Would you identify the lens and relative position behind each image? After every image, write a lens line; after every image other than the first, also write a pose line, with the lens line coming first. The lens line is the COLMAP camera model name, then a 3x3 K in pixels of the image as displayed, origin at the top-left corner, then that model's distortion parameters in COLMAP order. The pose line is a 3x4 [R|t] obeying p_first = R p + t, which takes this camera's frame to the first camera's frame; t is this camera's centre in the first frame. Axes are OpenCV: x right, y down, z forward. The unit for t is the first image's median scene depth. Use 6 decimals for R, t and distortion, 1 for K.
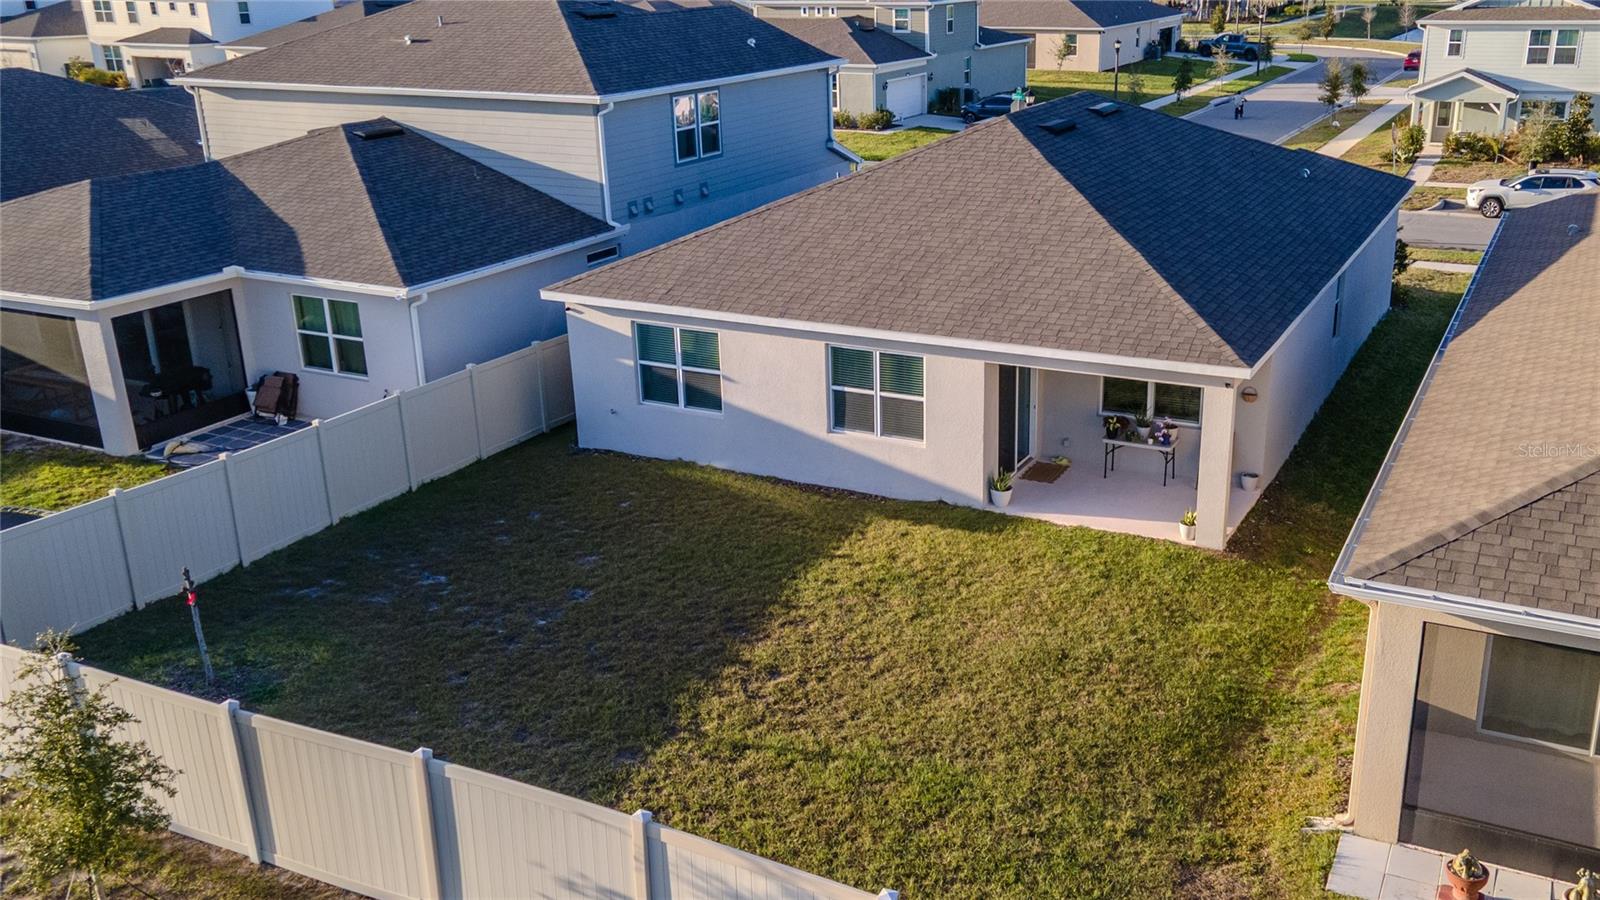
lens RADIAL K [[1513.6, 0, 800.0], [0, 1513.6, 450.0], [0, 0, 1]] dist [0.024532, 0.003192]
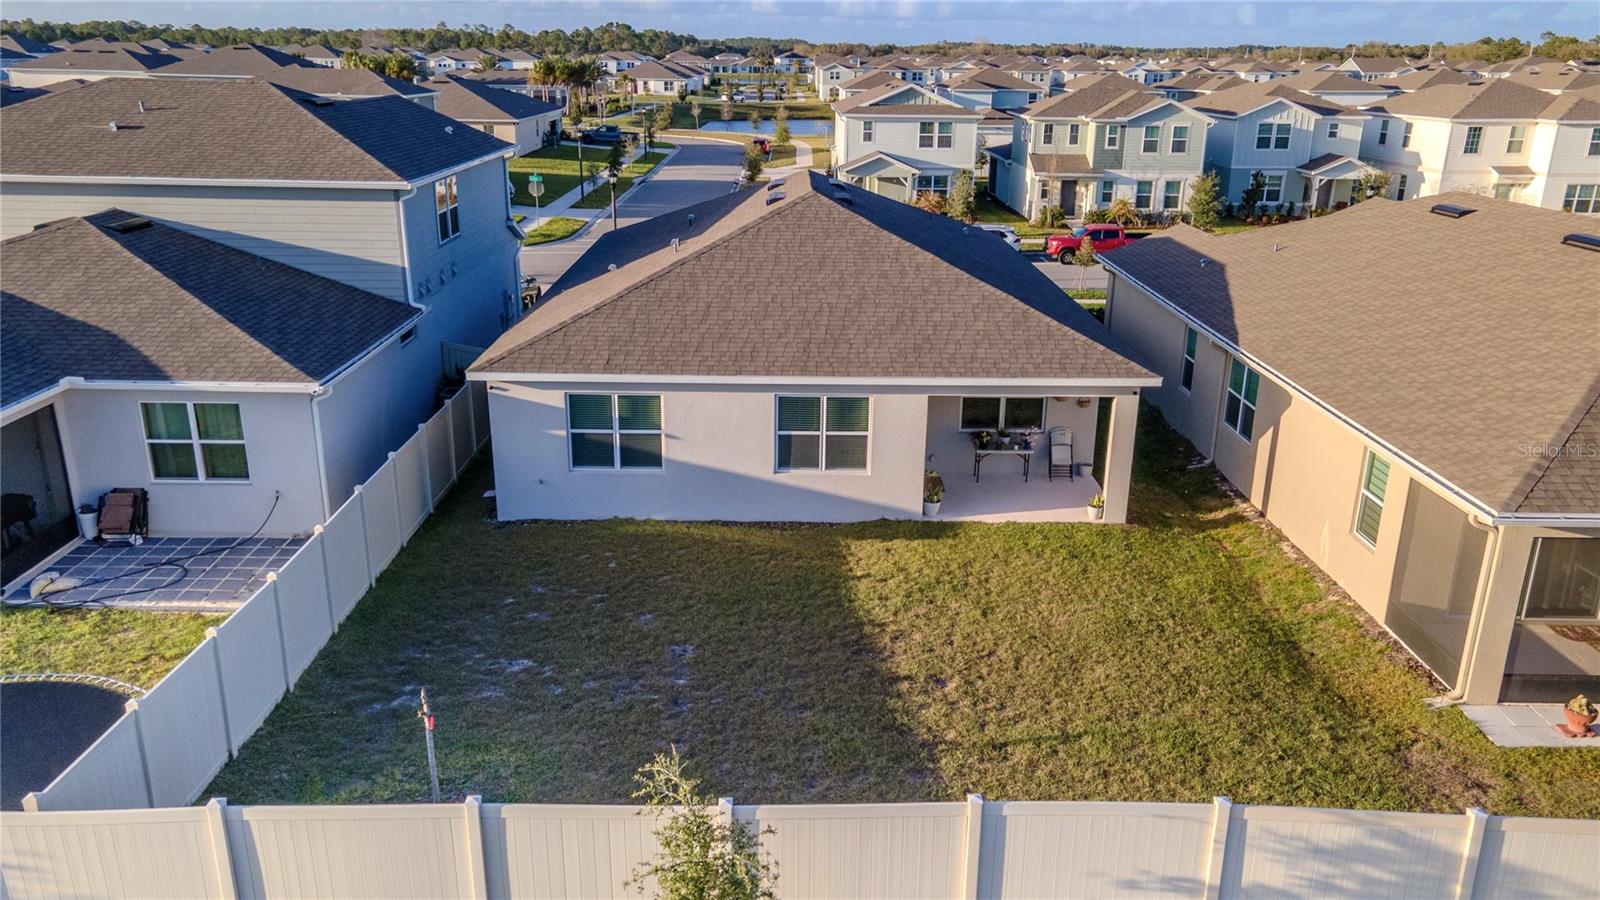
lens RADIAL K [[1297.8, 0, 800.0], [0, 1297.8, 450.0], [0, 0, 1]] dist [0.047957, 0.005545]
pose [[0.884117, -0.116181, 0.452592, -0.383368], [0.127147, 0.991864, 0.006237, -0.031013], [-0.449635, 0.052031, 0.891696, 0.125638]]
